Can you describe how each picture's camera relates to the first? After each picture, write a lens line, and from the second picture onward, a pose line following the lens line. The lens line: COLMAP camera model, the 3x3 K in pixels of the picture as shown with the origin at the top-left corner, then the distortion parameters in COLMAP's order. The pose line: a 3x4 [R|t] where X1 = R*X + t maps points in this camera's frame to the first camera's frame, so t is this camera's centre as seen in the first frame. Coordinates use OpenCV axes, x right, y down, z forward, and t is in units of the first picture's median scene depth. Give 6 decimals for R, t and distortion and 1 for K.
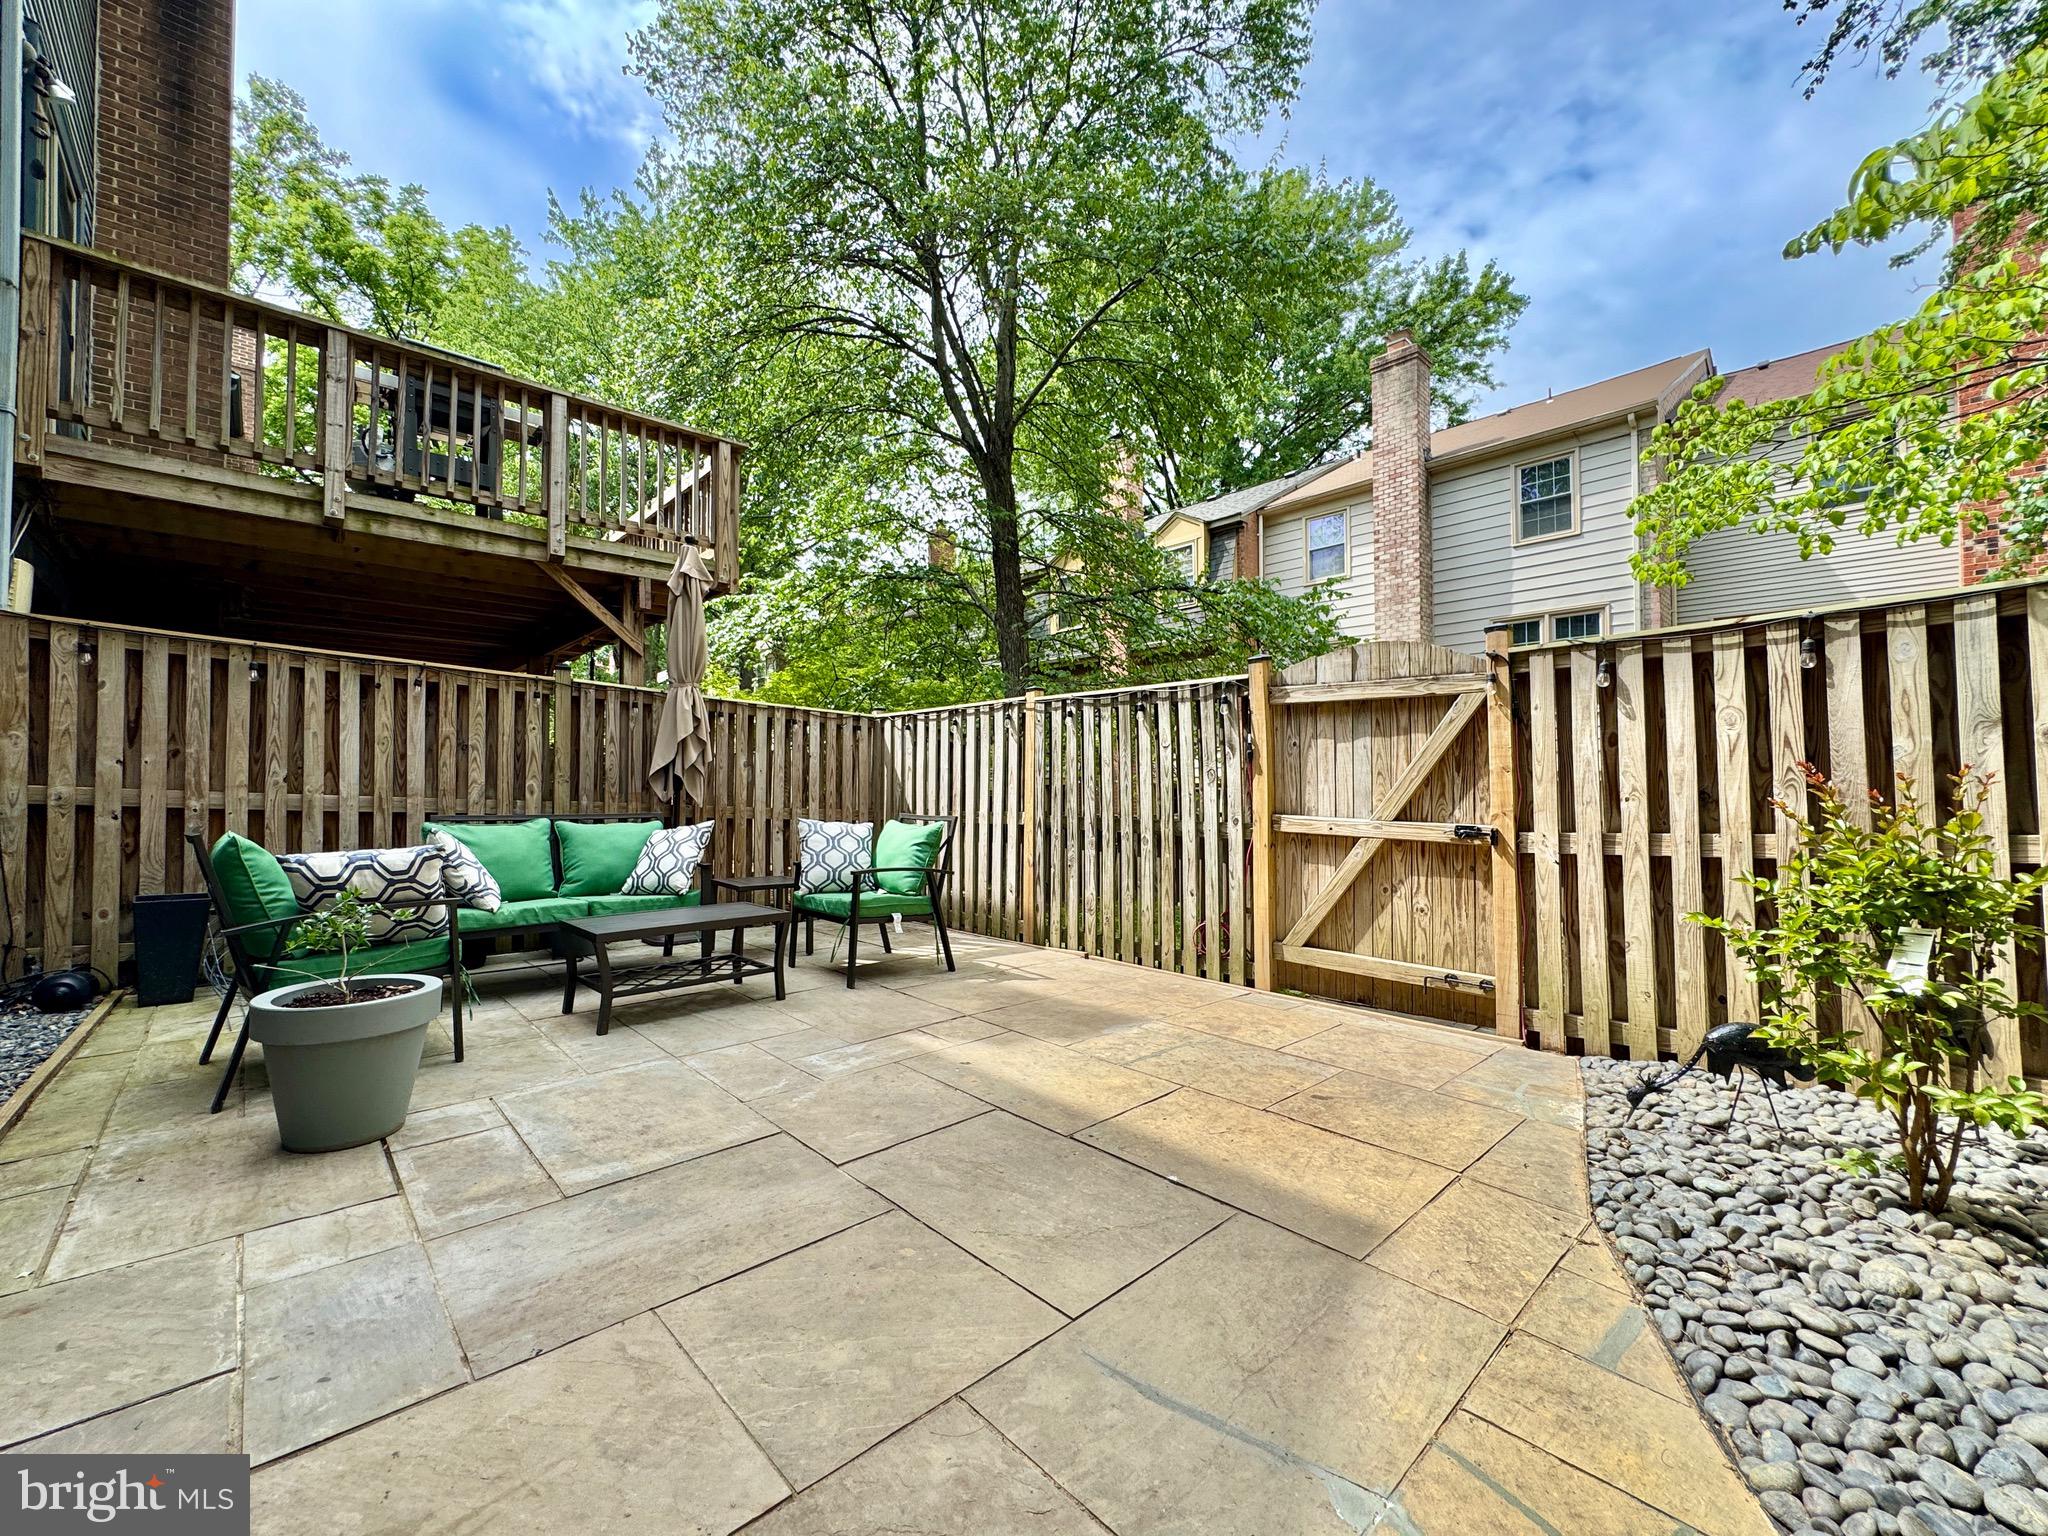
lens RADIAL K [[820.4, 0, 1027.4], [0, 820.4, 764.2], [0, 0, 1]] dist [0.000128, -0.000105]
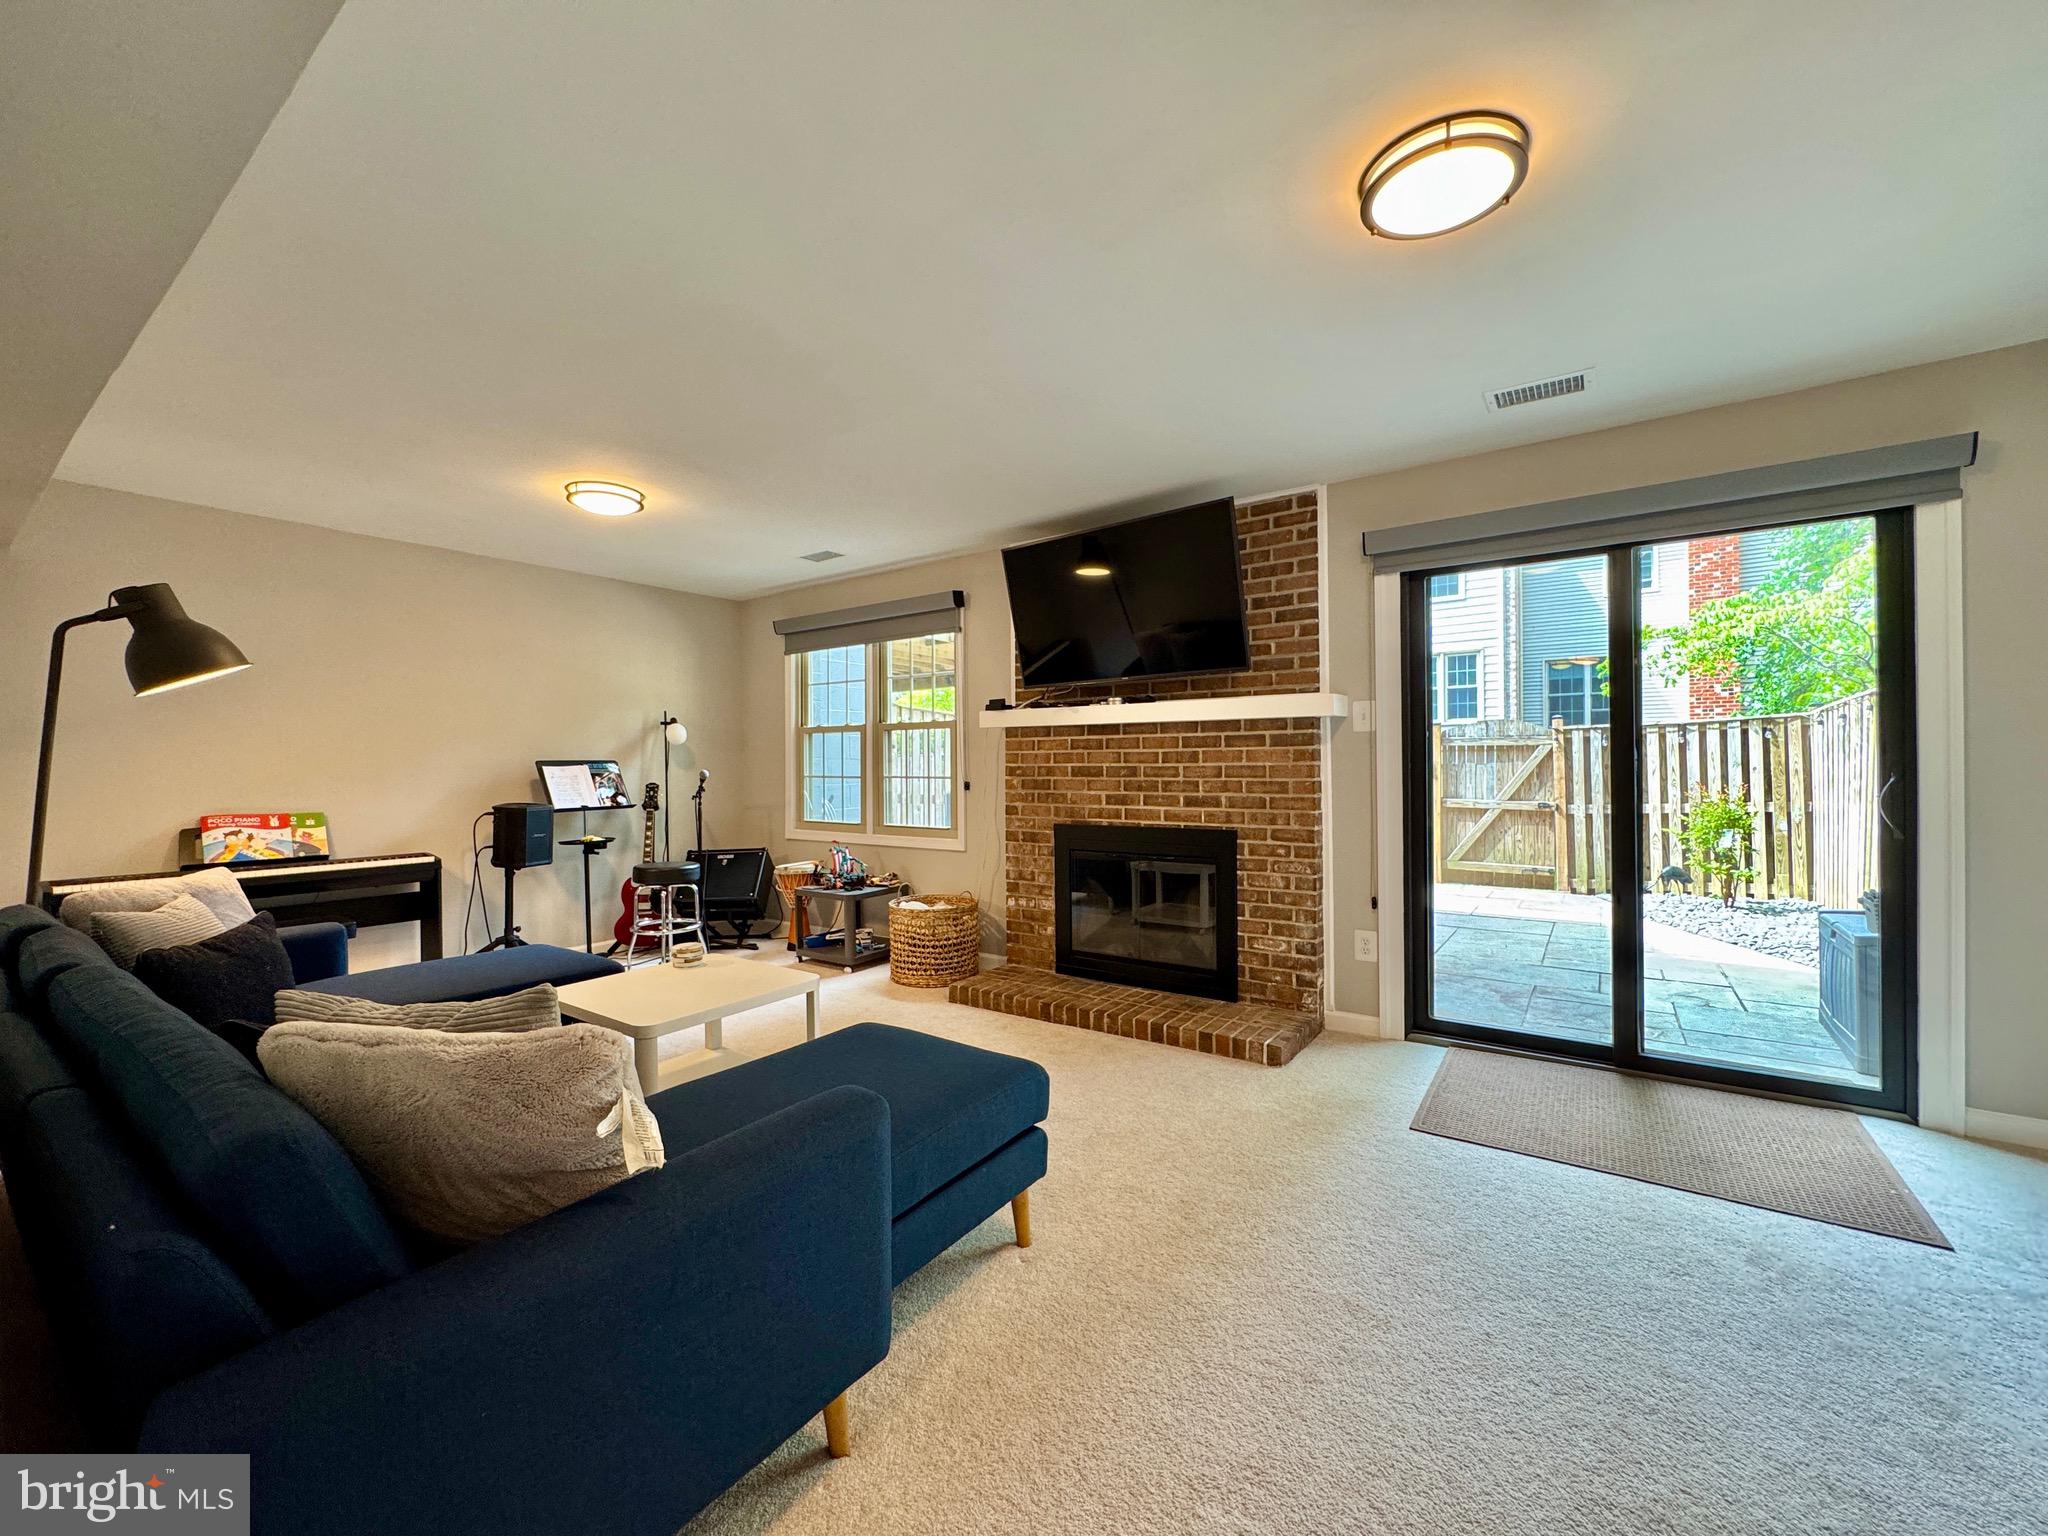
lens RADIAL K [[820.4, 0, 1024.5], [0, 820.4, 767.7], [0, 0, 1]] dist [0.000128, -0.000105]
pose [[0.980649, -0.008527, 0.195591, -1.251680], [0.003787, 0.999690, 0.024593, -0.079433], [-0.195740, -0.023376, 0.980377, -0.906635]]
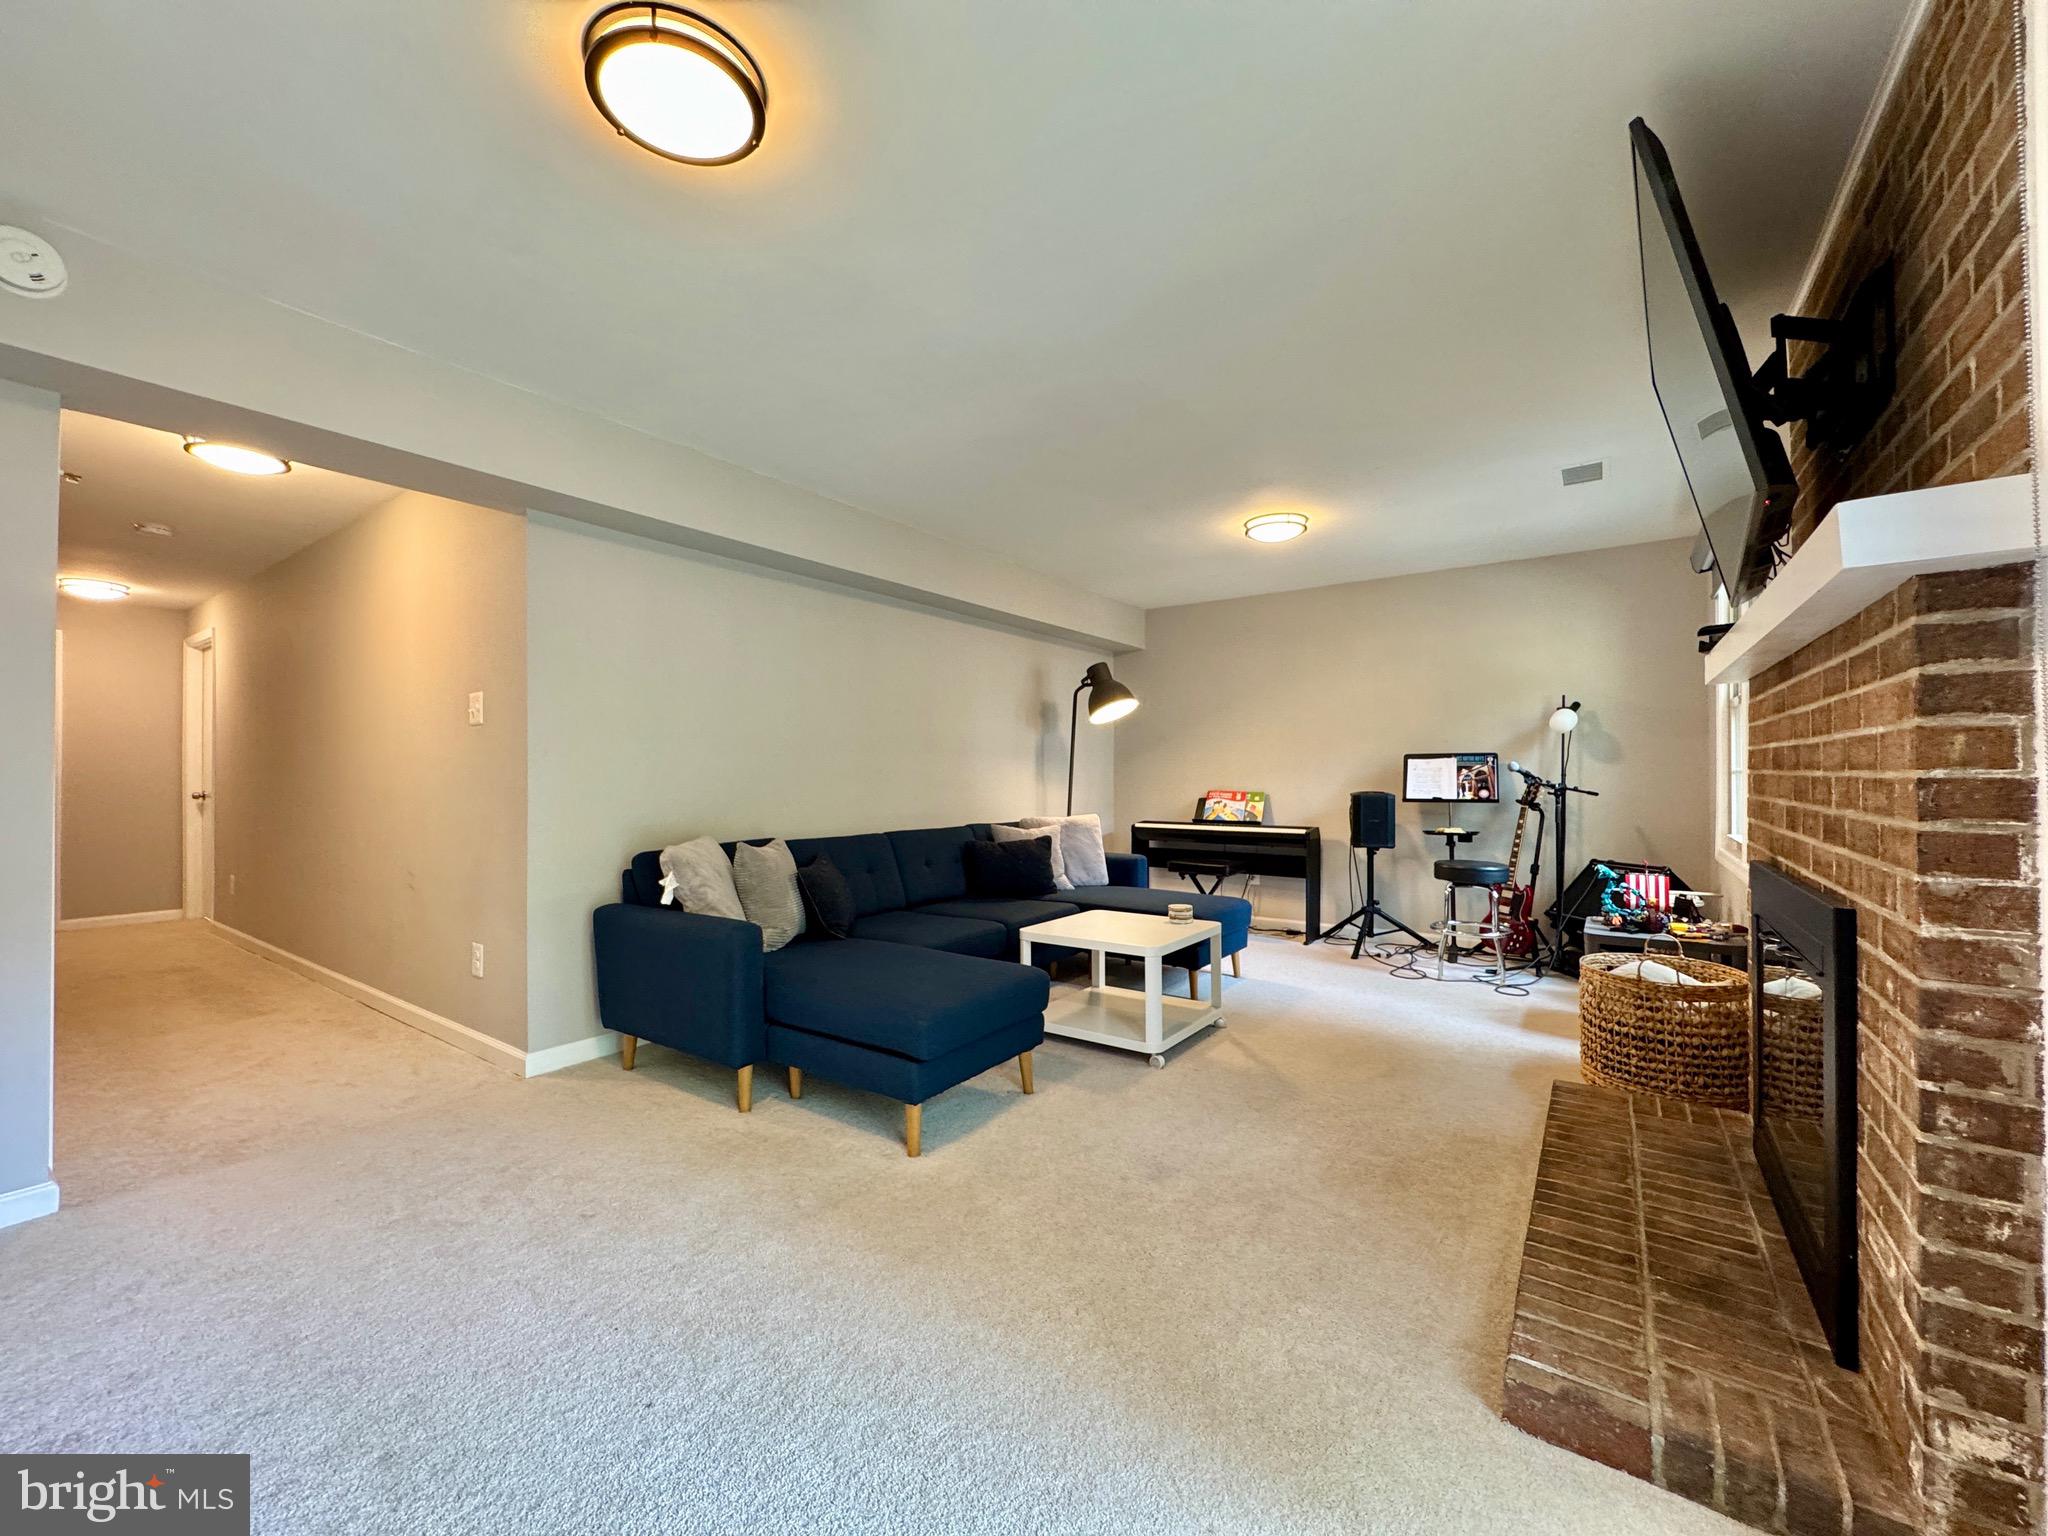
lens RADIAL K [[820.4, 0, 1024.9], [0, 820.4, 768.2], [0, 0, 1]] dist [0.000128, -0.000105]
pose [[0.196656, -0.007223, -0.980446, 0.825054], [0.023376, 0.999723, -0.002677, 0.004291], [0.980194, -0.022392, 0.196770, 0.459294]]
